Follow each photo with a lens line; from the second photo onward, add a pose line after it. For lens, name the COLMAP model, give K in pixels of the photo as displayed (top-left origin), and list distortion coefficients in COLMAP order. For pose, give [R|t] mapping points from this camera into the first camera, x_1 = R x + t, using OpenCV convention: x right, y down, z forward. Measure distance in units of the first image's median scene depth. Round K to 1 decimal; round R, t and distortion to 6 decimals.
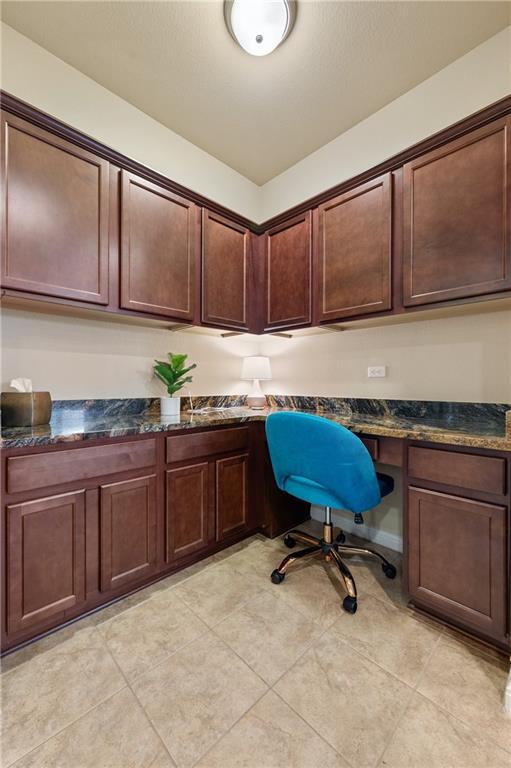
lens RADIAL K [[305.7, 0, 254.4], [0, 305.7, 381.2], [0, 0, 1]] dist [0.000801, 0.000050]
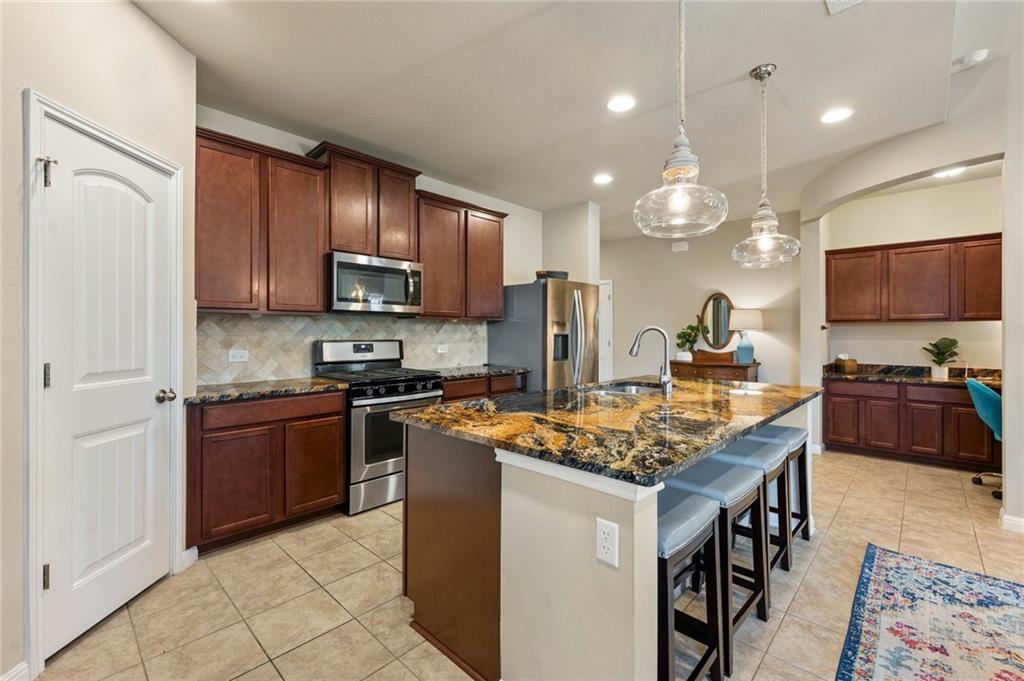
lens RADIAL K [[424.8, 0, 507.6], [0, 424.8, 336.7], [0, 0, 1]] dist [0.000833, 0.000117]
pose [[0.047090, -0.004005, -0.998883, 1.969689], [0.007584, 0.999965, -0.003652, -0.121454], [0.998862, -0.007403, 0.047118, -1.433777]]
